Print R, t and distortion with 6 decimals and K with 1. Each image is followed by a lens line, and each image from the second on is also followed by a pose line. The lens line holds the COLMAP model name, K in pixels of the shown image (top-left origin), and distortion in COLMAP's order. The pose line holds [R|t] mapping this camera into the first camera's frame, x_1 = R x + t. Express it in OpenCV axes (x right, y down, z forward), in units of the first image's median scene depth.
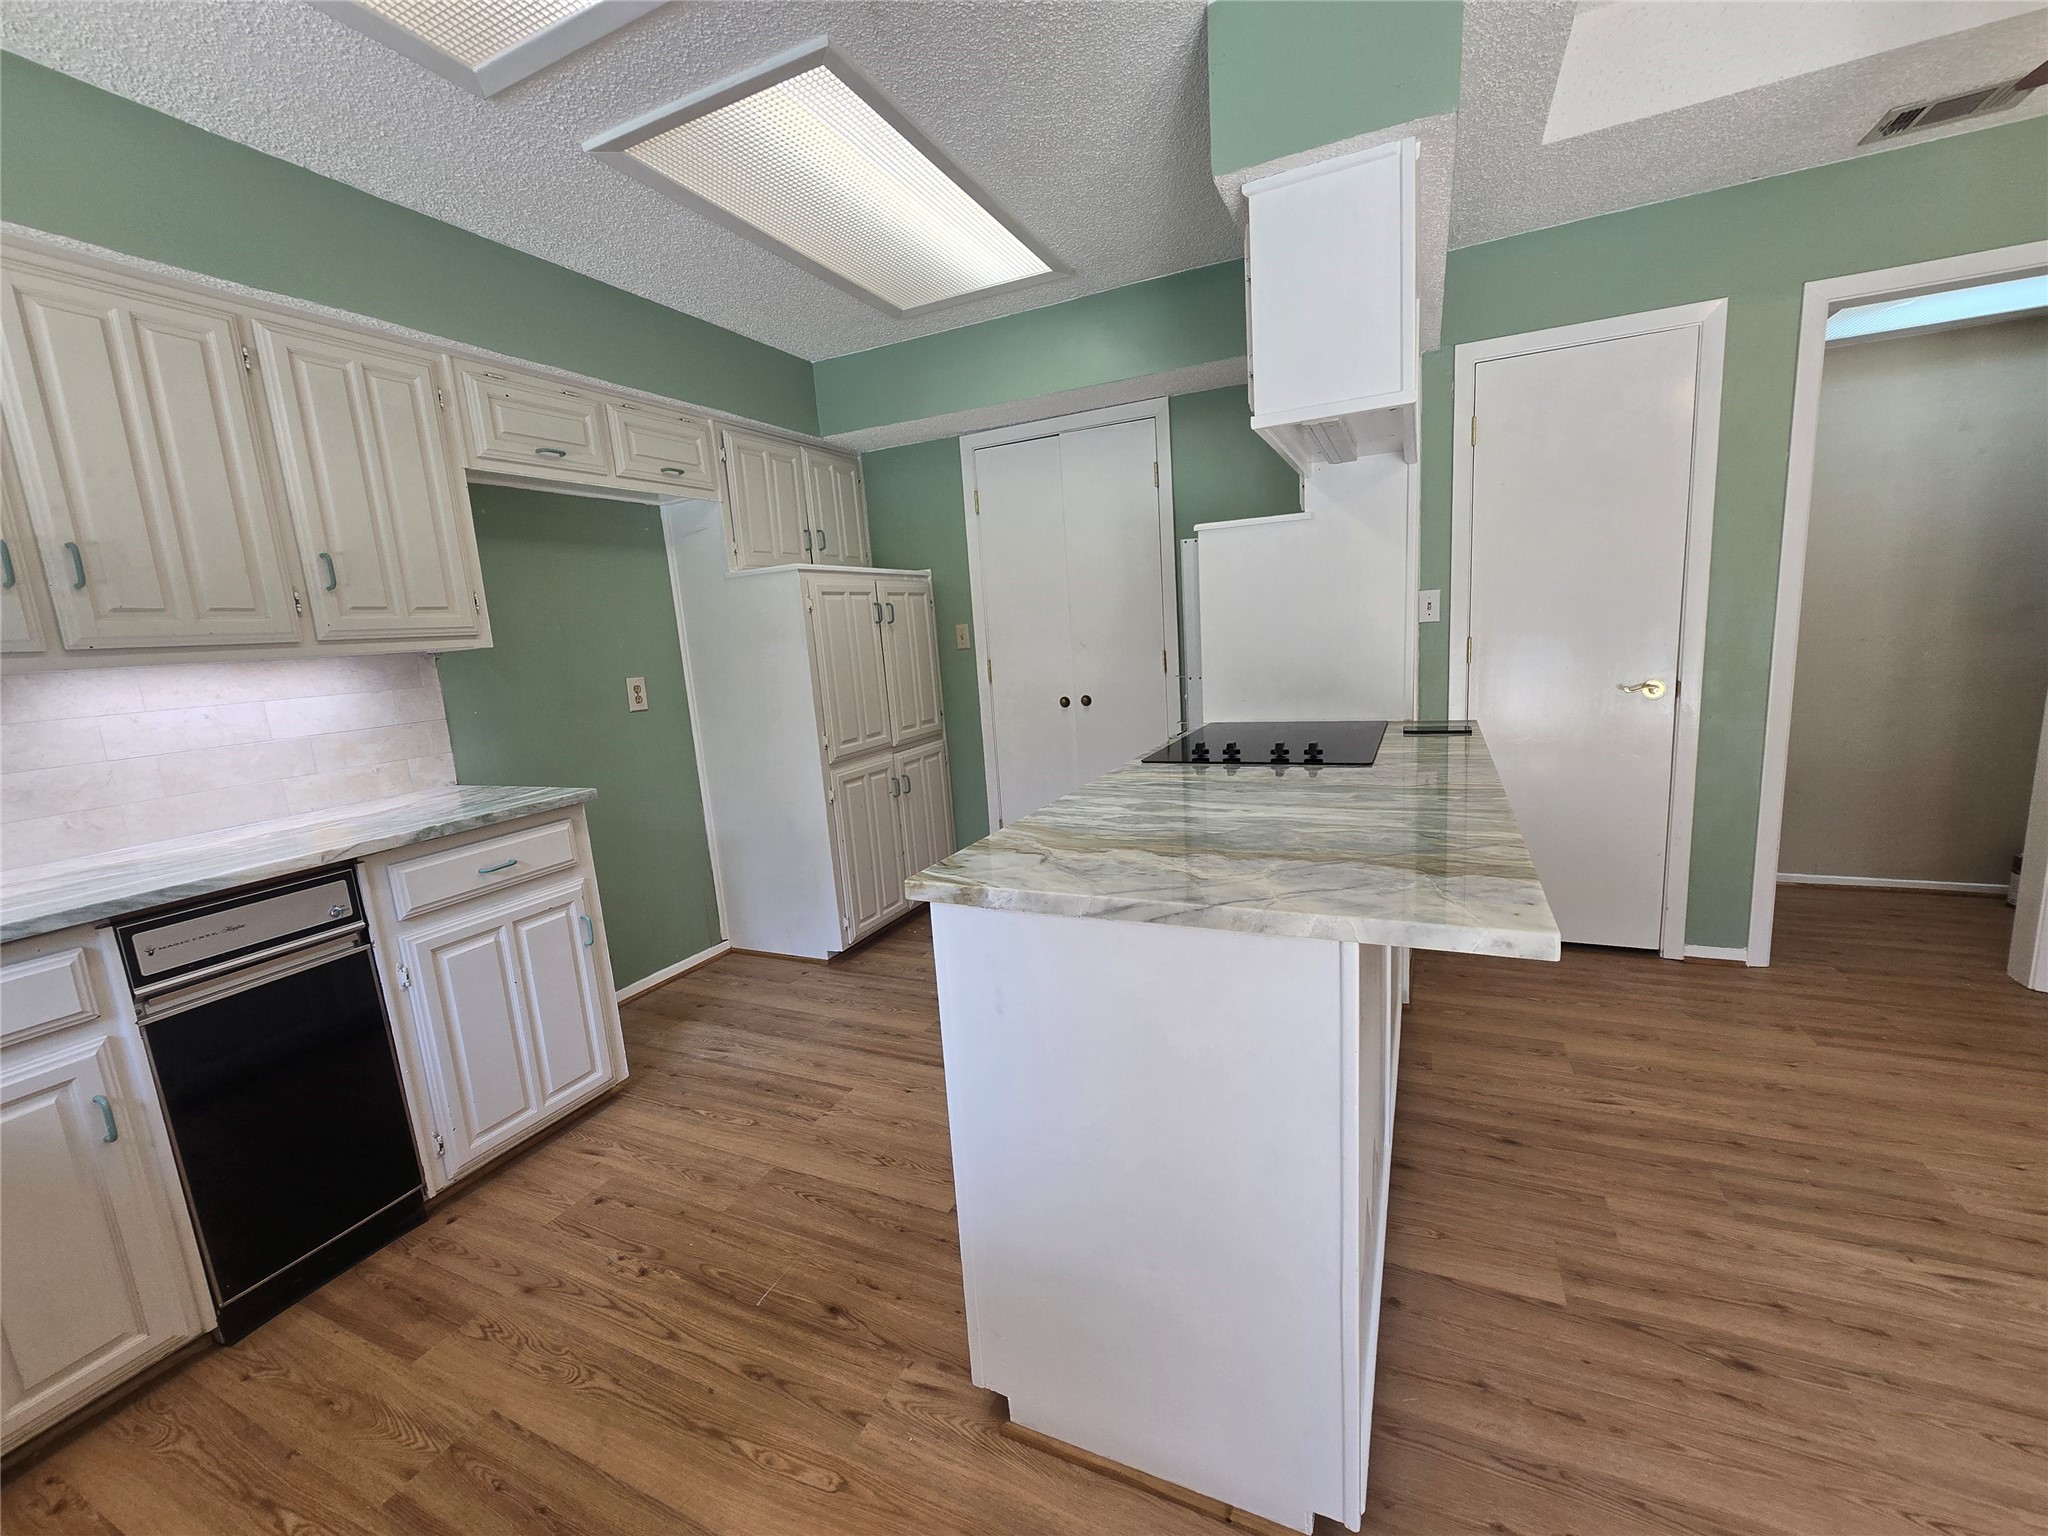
lens RADIAL K [[835.0, 0, 1022.0], [0, 835.0, 772.8], [0, 0, 1]] dist [-0.008675, 0.002476]
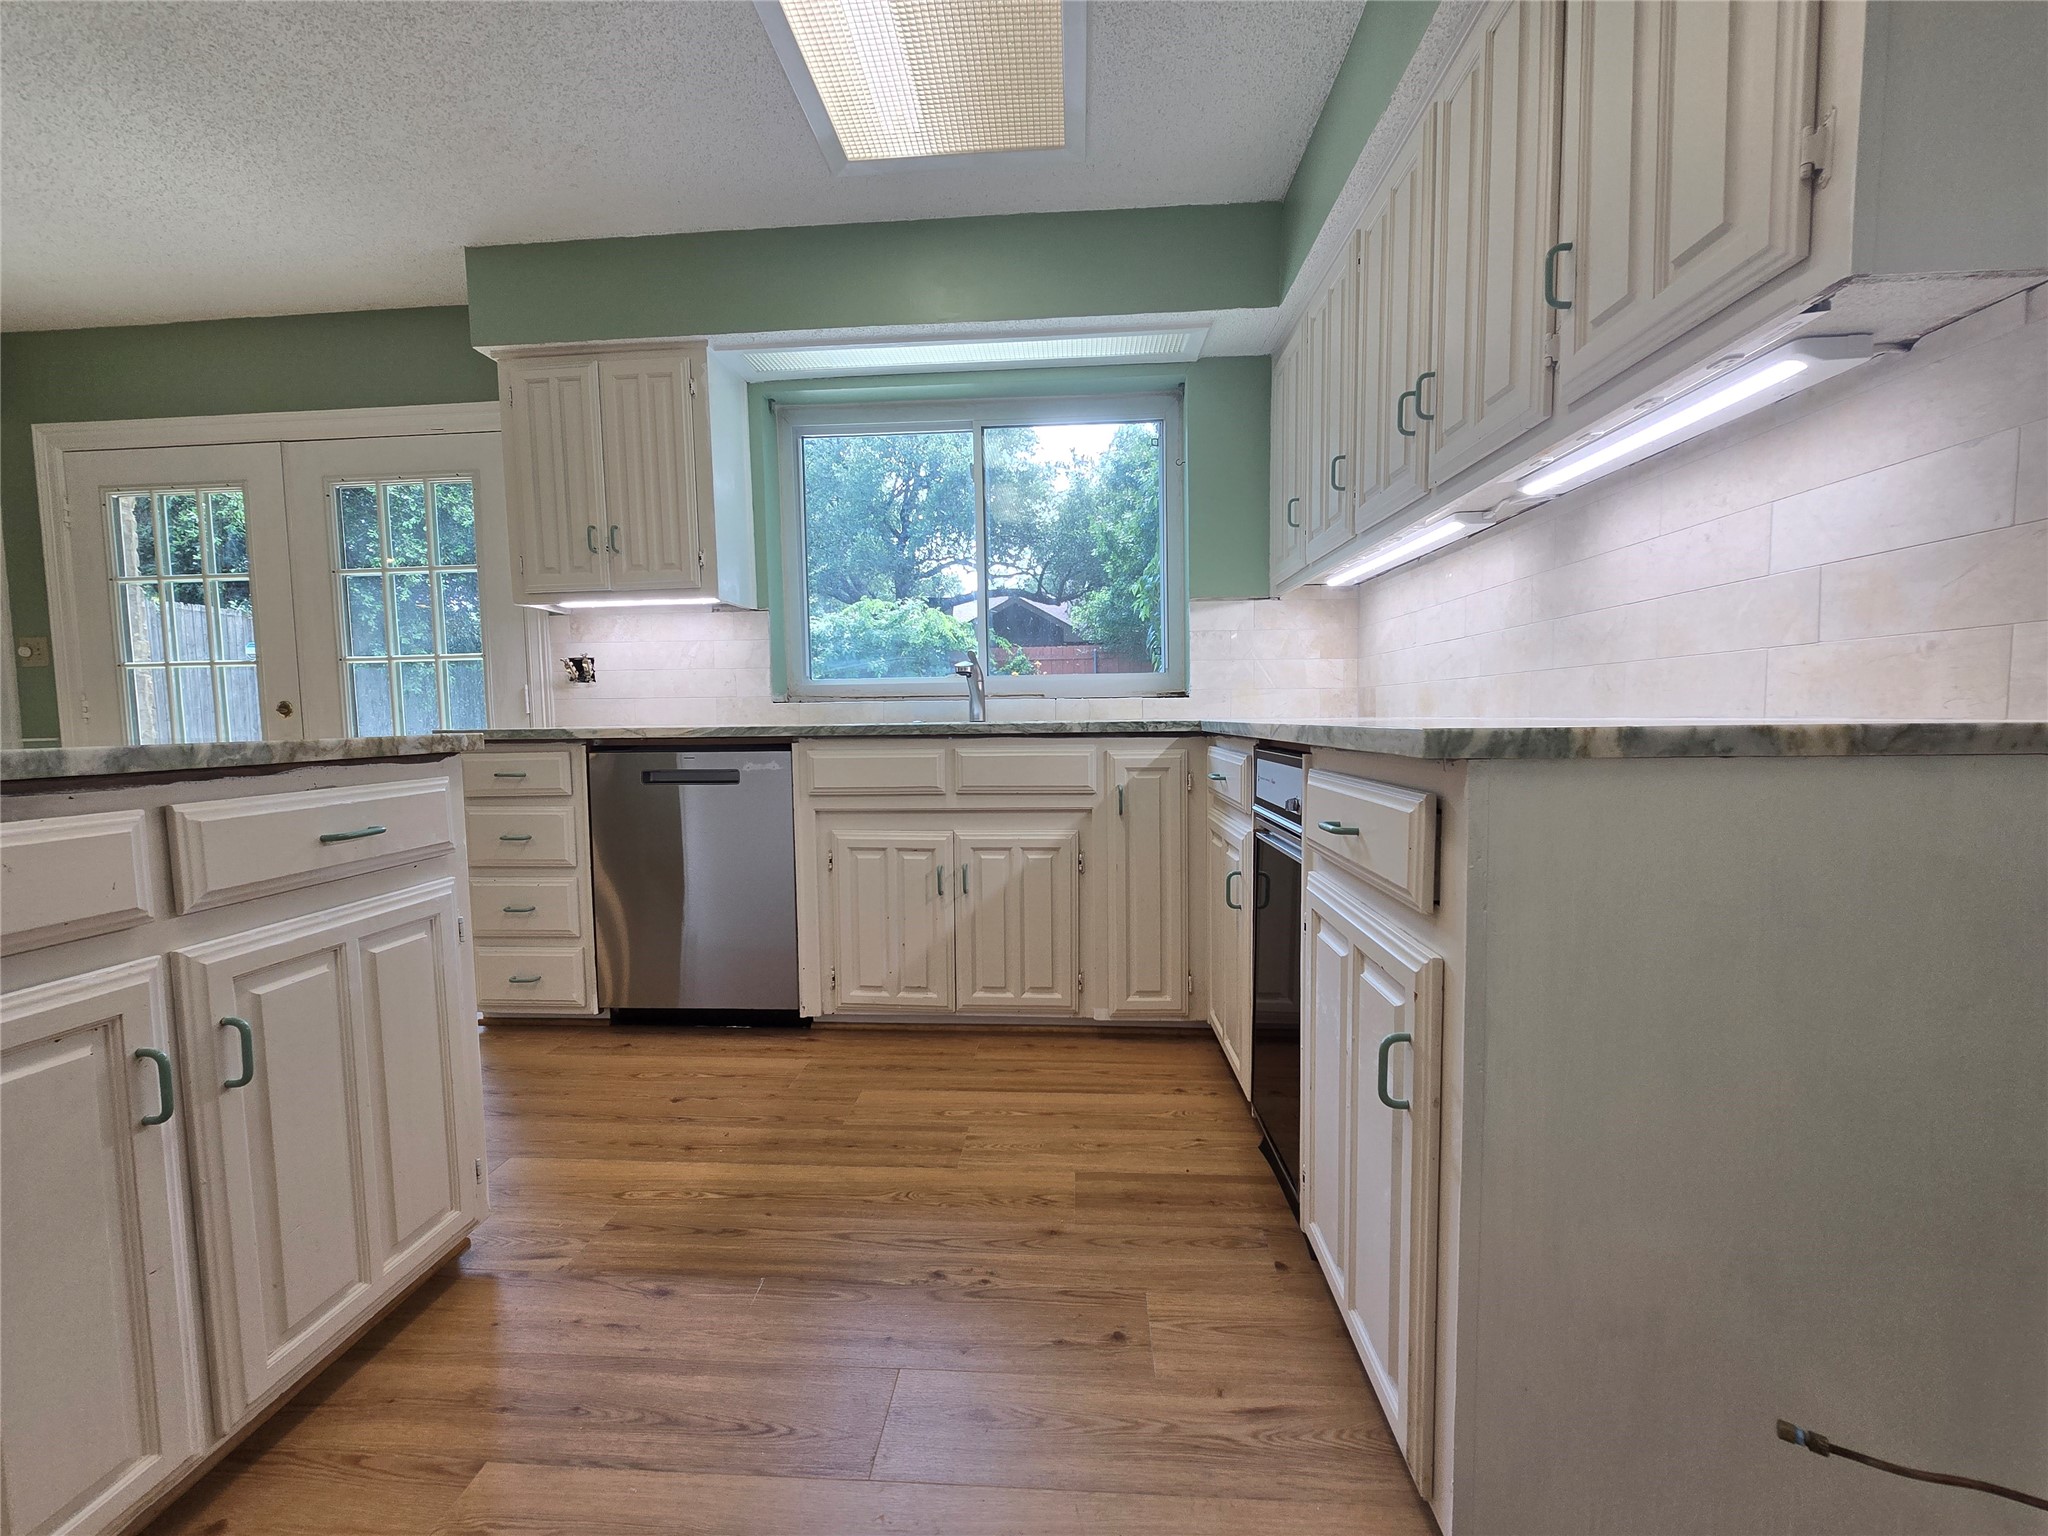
lens RADIAL K [[835.0, 0, 1019.6], [0, 835.0, 769.4], [0, 0, 1]] dist [-0.008675, 0.002476]
pose [[-0.927545, 0.107198, -0.358007, -0.259871], [0.016108, 0.968555, 0.248278, -0.064030], [0.373365, 0.224523, -0.900105, 1.457357]]
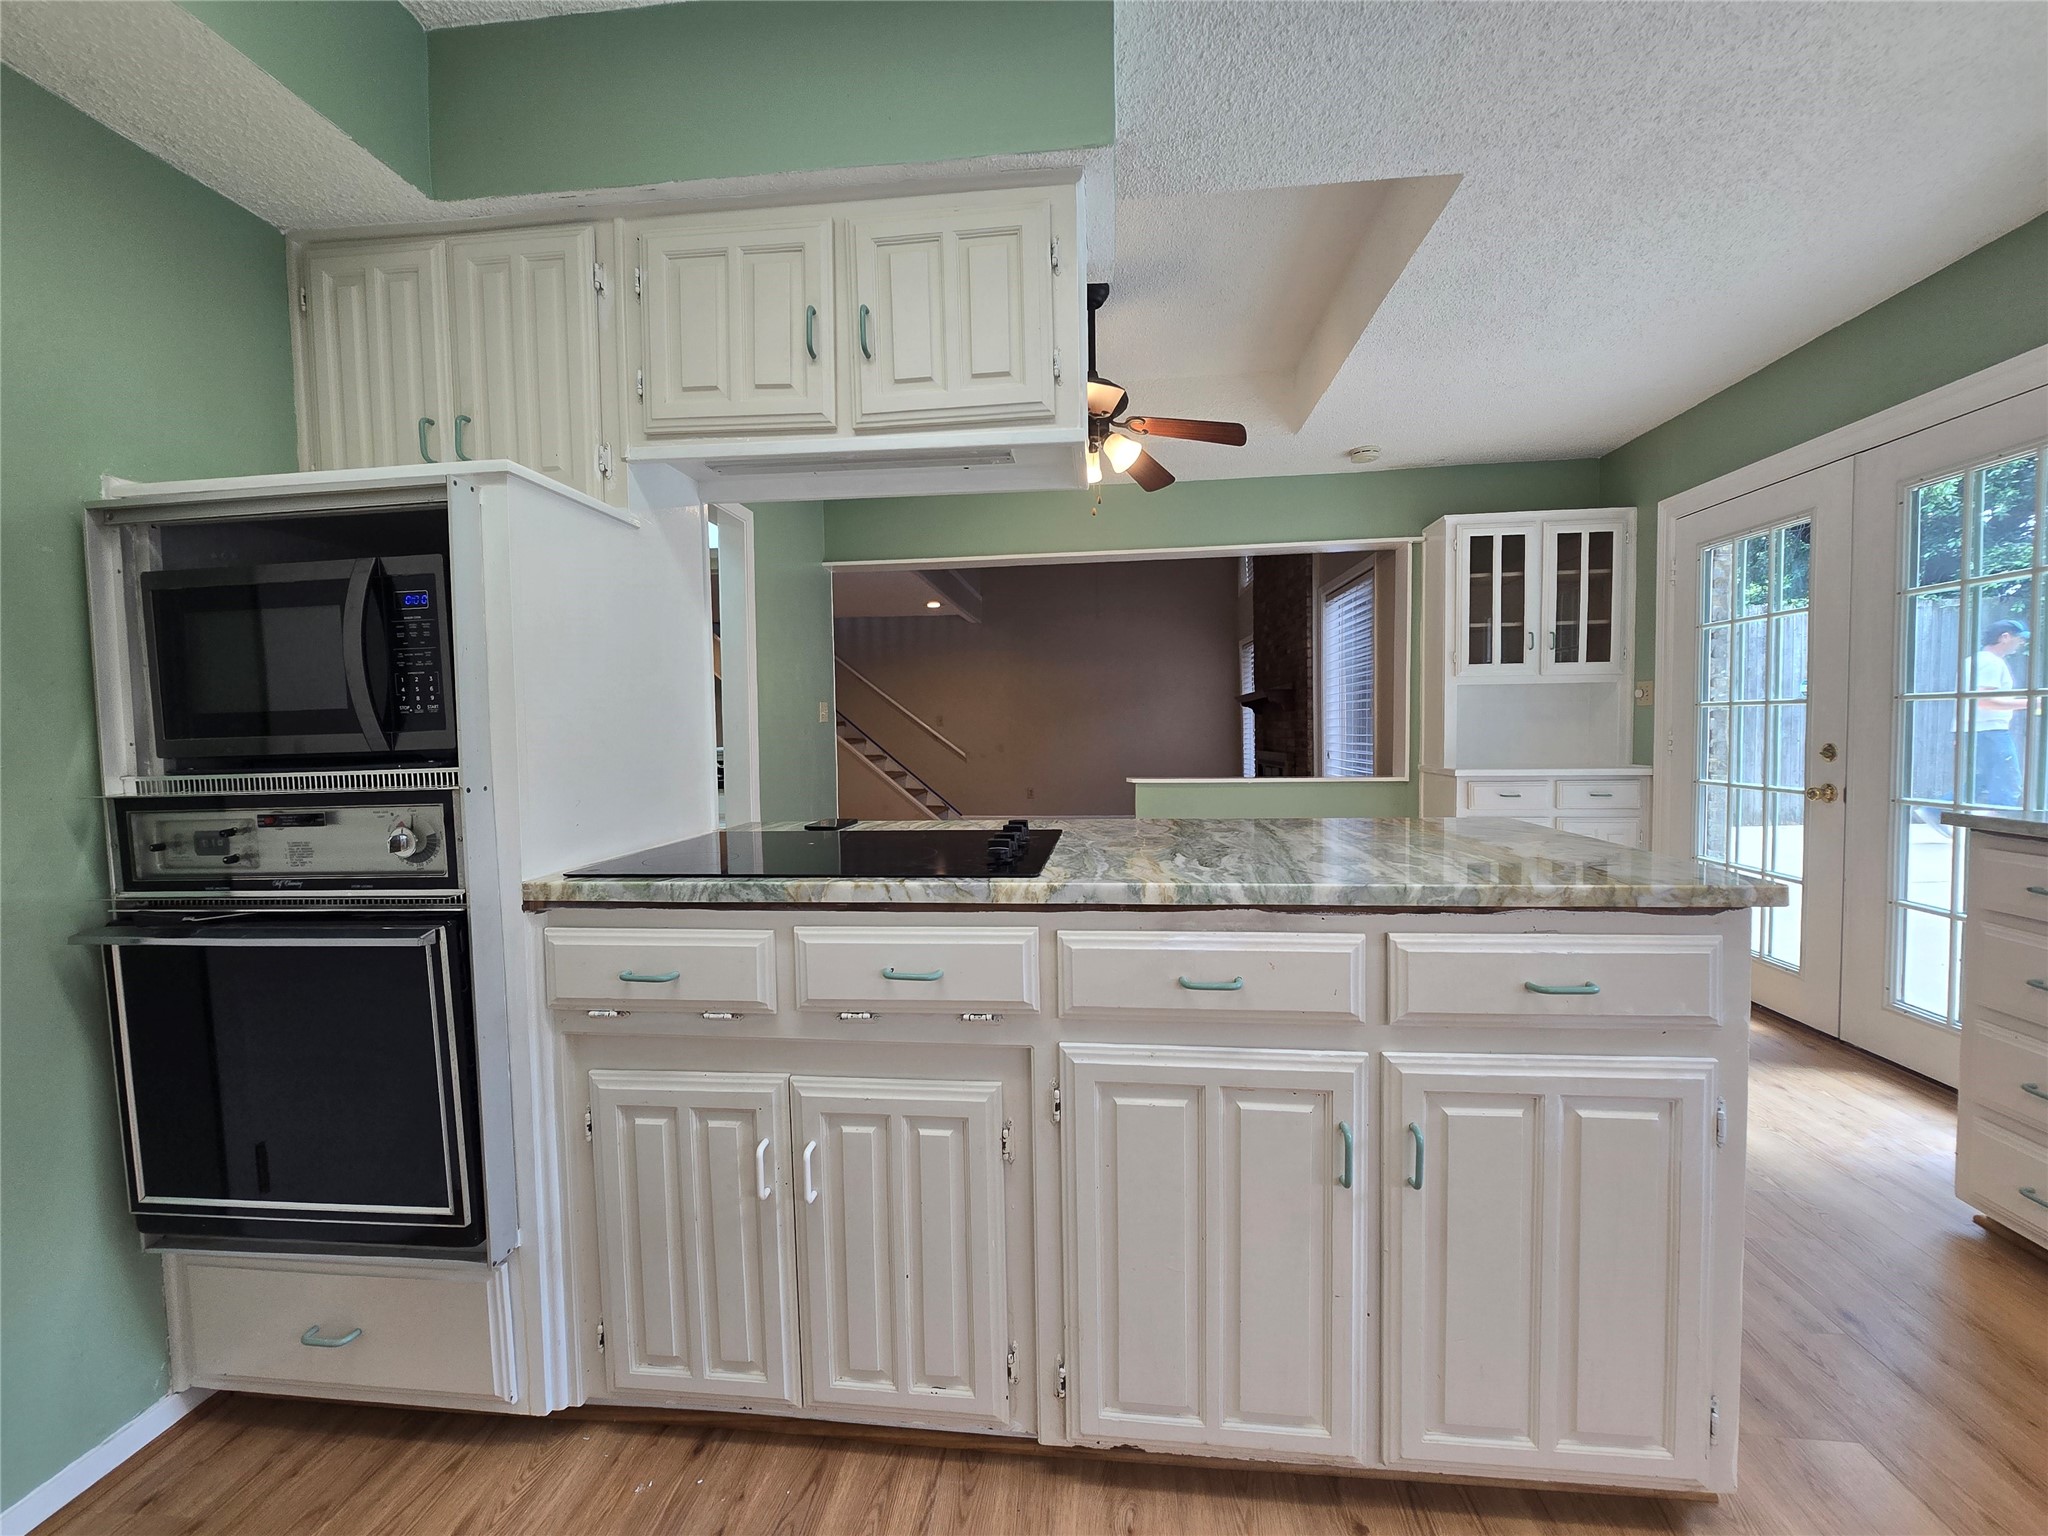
lens RADIAL K [[835.0, 0, 1025.7], [0, 835.0, 773.2], [0, 0, 1]] dist [-0.008675, 0.002476]
pose [[-0.328258, 0.019777, 0.944381, -0.439702], [0.201342, 0.978270, 0.049497, -0.120477], [-0.922880, 0.206391, -0.325107, 1.236845]]
